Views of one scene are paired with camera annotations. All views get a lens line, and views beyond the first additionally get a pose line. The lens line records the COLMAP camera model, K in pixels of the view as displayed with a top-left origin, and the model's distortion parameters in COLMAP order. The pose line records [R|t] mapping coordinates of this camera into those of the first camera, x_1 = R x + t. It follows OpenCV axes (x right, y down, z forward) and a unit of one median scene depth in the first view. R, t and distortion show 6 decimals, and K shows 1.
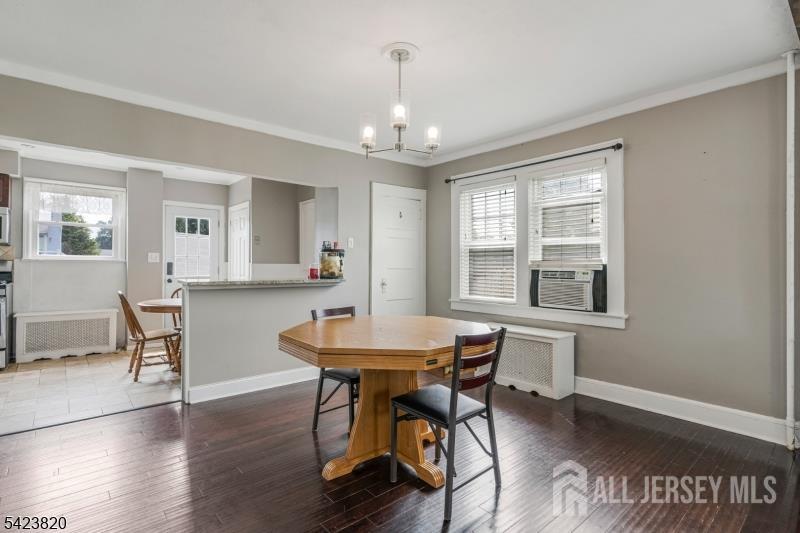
lens RADIAL K [[387.5, 0, 401.1], [0, 387.5, 265.7], [0, 0, 1]] dist [-0.008126, 0.000701]
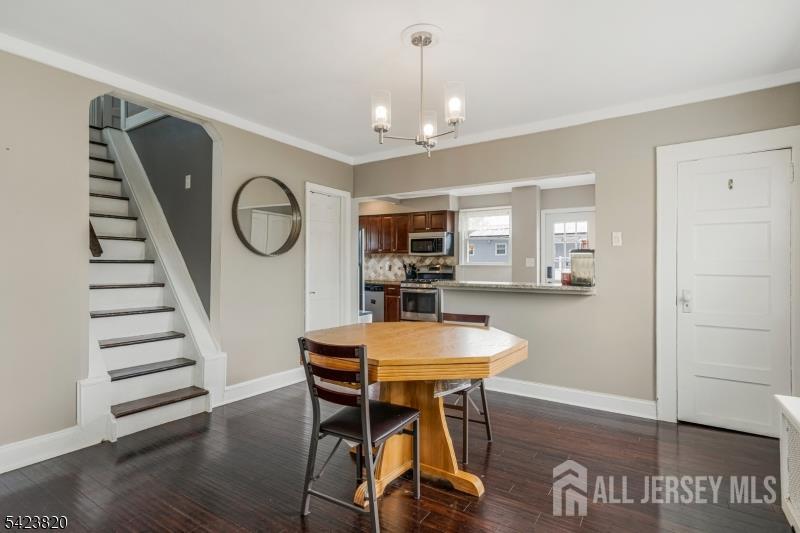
lens RADIAL K [[416.0, 0, 399.2], [0, 416.0, 260.2], [0, 0, 1]] dist [0.003337, 0.000357]
pose [[0.257183, -0.020900, -0.966137, 0.557423], [0.003086, 0.999779, -0.020806, -0.003375], [0.966358, 0.002369, 0.257191, 0.389944]]
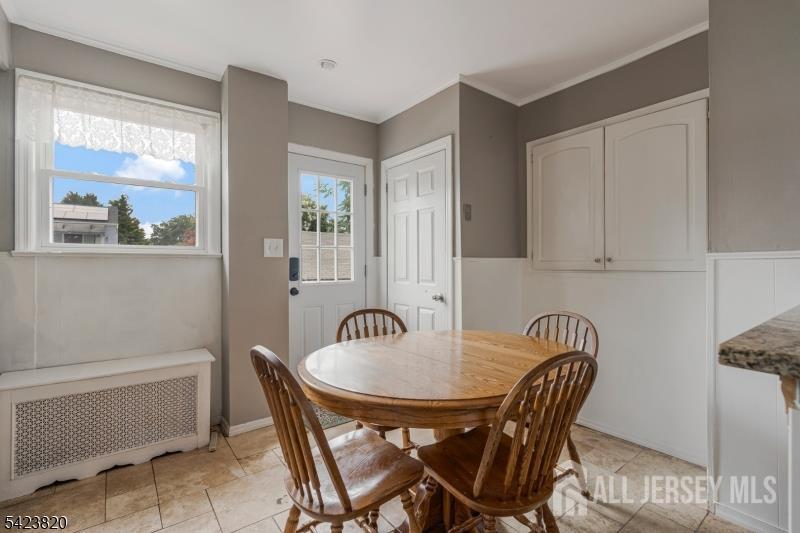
lens RADIAL K [[368.8, 0, 397.6], [0, 368.8, 261.9], [0, 0, 1]] dist [-0.005078, -0.000008]
pose [[0.997092, -0.010194, -0.075524, -0.551767], [0.010140, 0.999948, -0.001095, -0.000472], [0.075531, 0.000326, 0.997143, 0.659935]]
